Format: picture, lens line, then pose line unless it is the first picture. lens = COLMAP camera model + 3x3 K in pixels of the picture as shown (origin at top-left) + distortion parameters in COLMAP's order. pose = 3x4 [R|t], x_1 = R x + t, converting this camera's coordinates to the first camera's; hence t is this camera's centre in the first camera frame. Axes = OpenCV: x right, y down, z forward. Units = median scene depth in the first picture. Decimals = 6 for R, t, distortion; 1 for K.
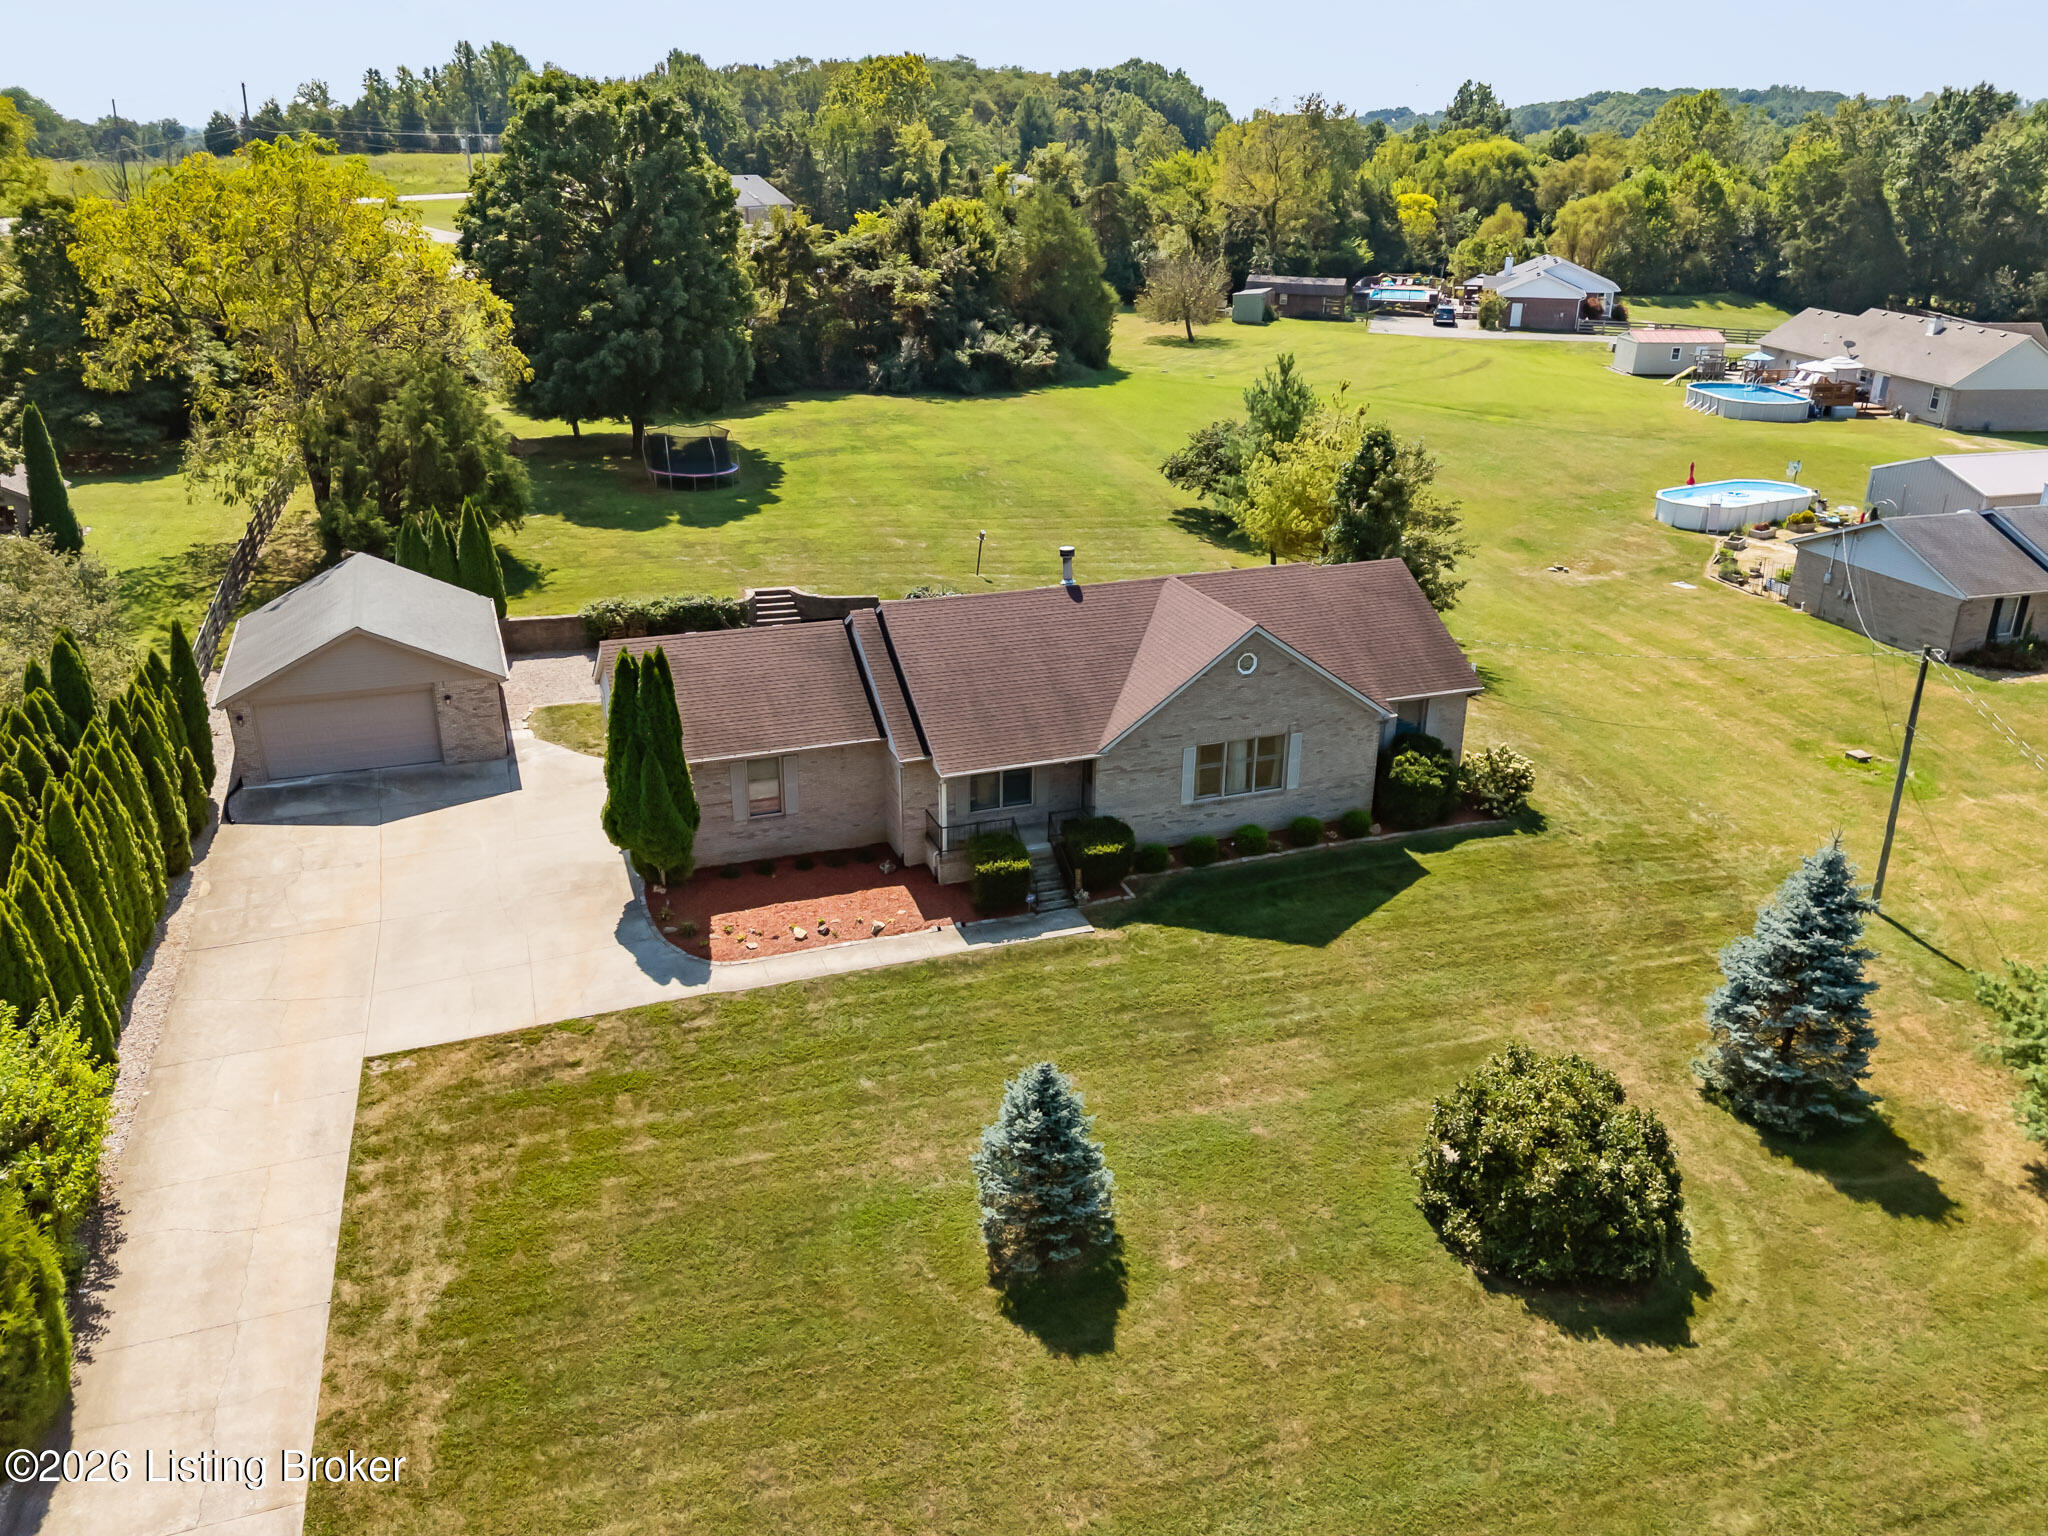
lens RADIAL K [[1549.8, 0, 1022.0], [0, 1549.8, 768.7], [0, 0, 1]] dist [0.081285, -0.097292]
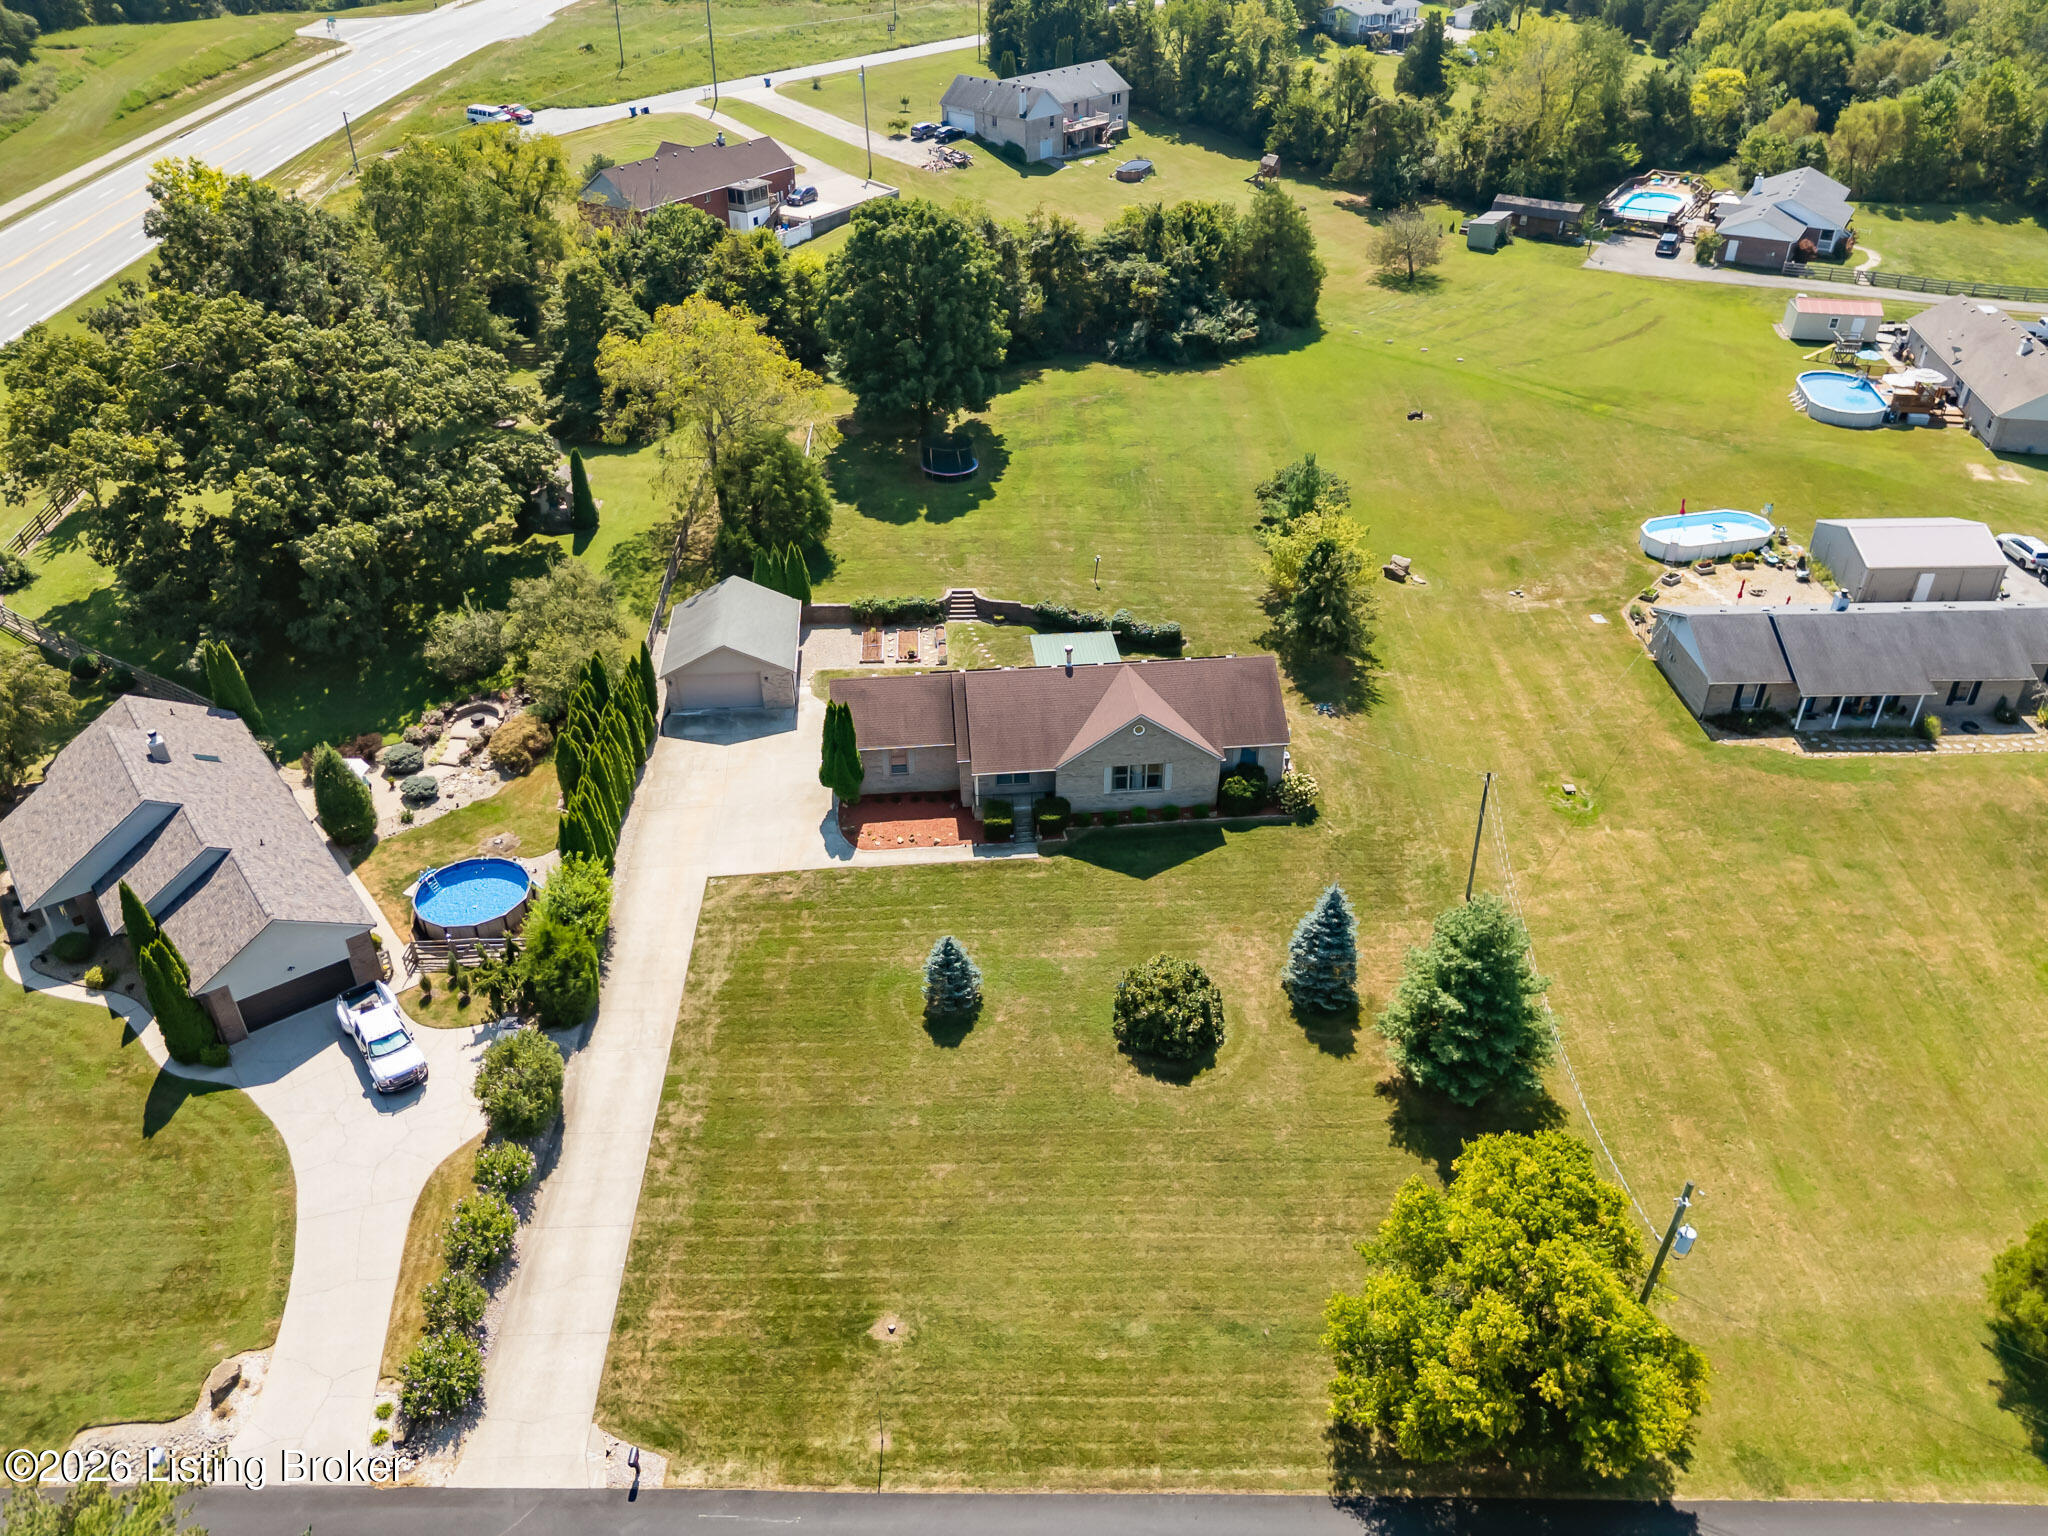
lens RADIAL K [[1518.9, 0, 1023.1], [0, 1518.9, 761.7], [0, 0, 1]] dist [0.084149, -0.087475]
pose [[0.963886, 0.133144, -0.230642, 0.444552], [-0.084909, 0.974500, 0.207703, -0.407874], [0.252415, -0.180619, 0.950612, -0.842189]]
